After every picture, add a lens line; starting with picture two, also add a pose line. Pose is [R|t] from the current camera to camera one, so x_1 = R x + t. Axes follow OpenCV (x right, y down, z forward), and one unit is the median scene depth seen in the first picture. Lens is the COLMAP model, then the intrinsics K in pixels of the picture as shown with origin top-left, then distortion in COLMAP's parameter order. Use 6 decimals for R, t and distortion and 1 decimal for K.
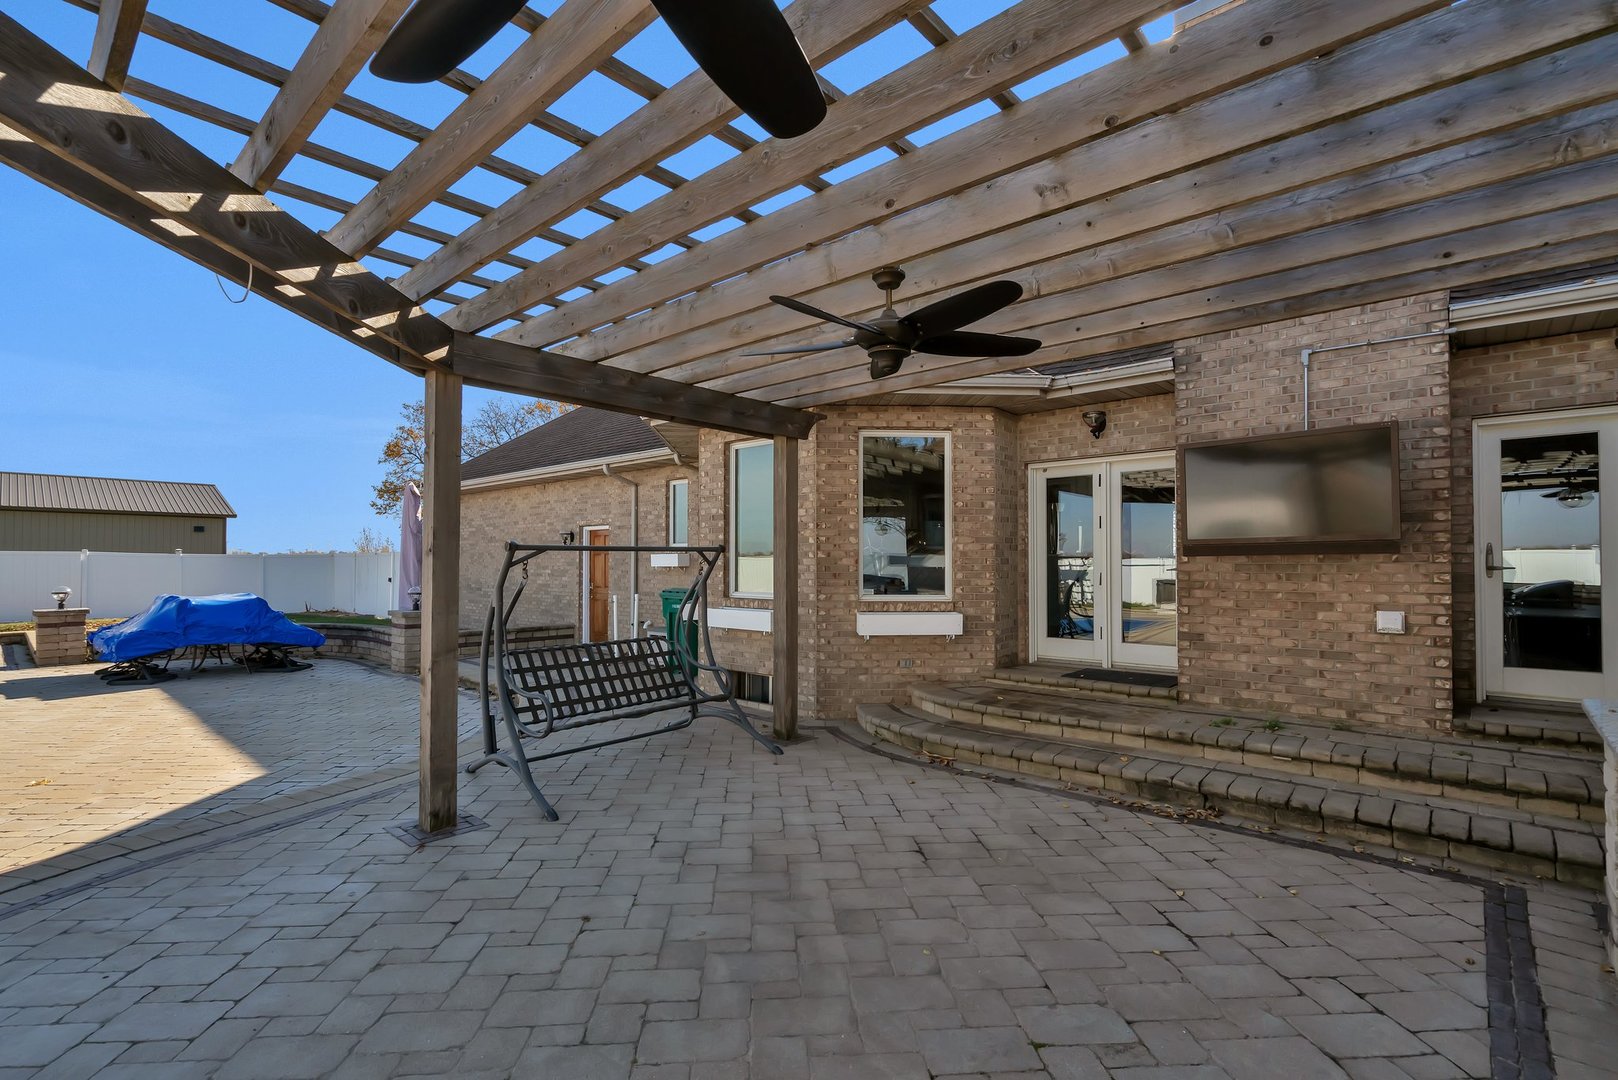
lens RADIAL K [[737.5, 0, 801.1], [0, 737.5, 549.4], [0, 0, 1]] dist [-0.003599, -0.000511]
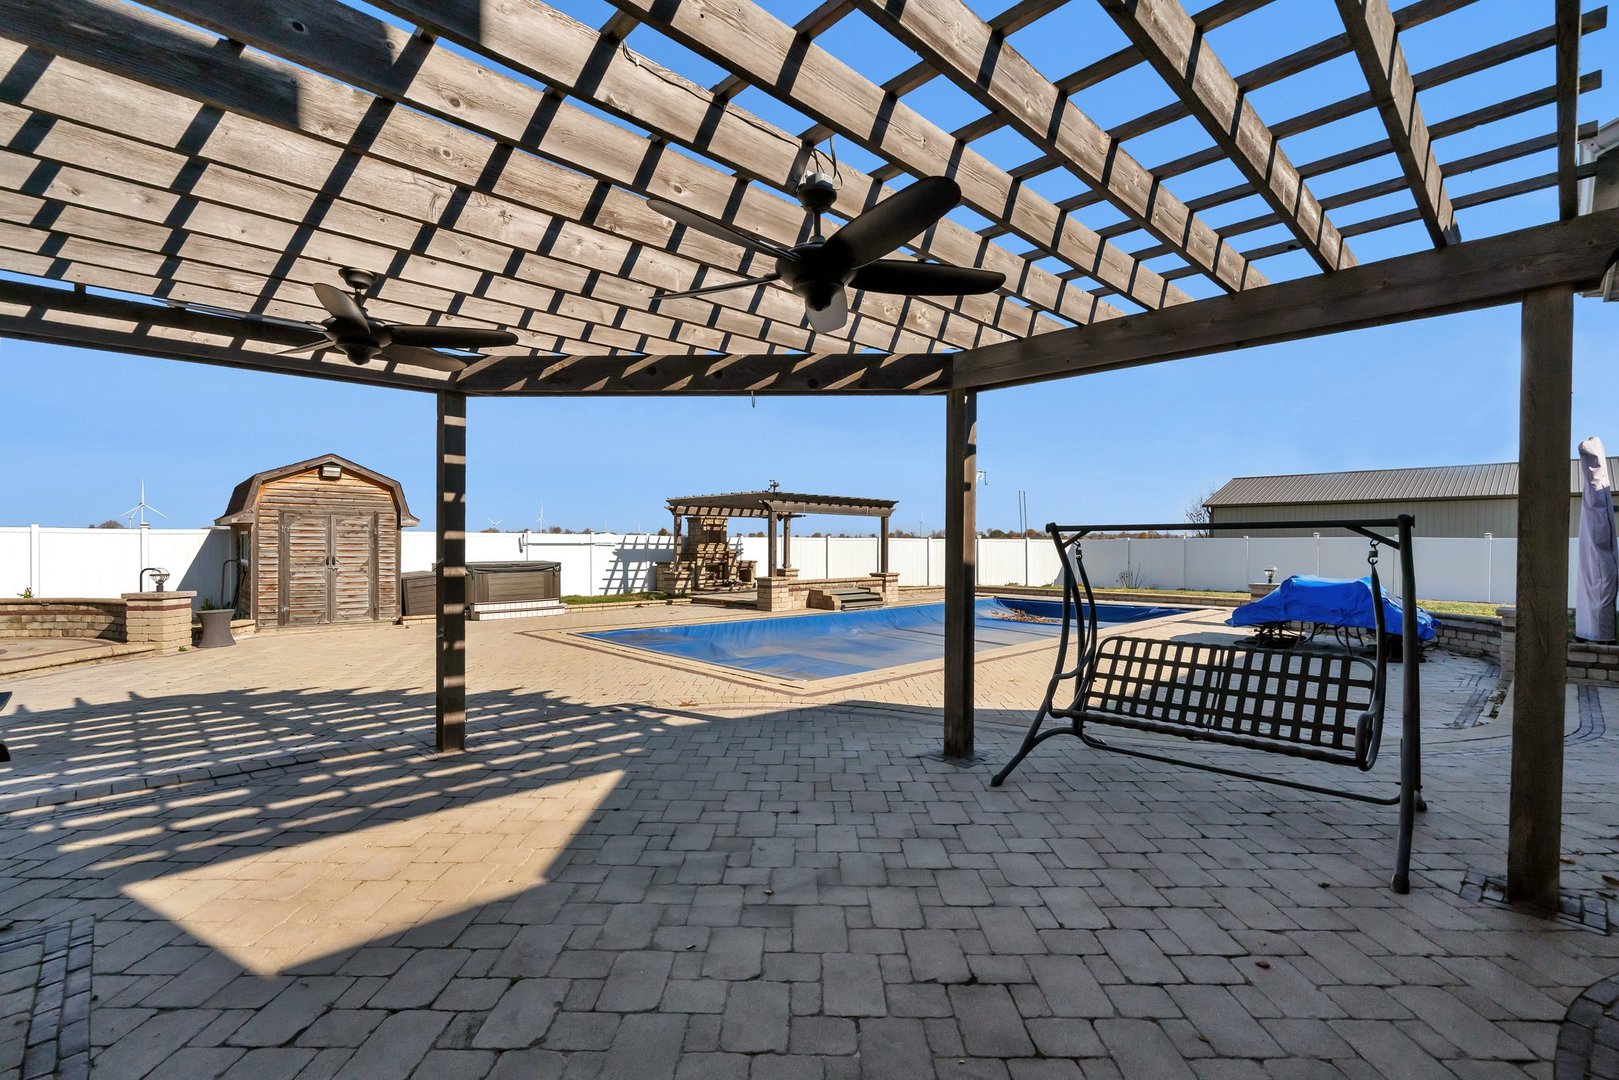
lens RADIAL K [[737.9, 0, 809.6], [0, 737.9, 543.2], [0, 0, 1]] dist [-0.003599, -0.000511]
pose [[-0.065402, 0.000012, -0.997859, 0.650746], [0.012808, 0.999918, -0.000827, 0.012948], [0.997777, -0.012835, -0.065397, 0.708213]]
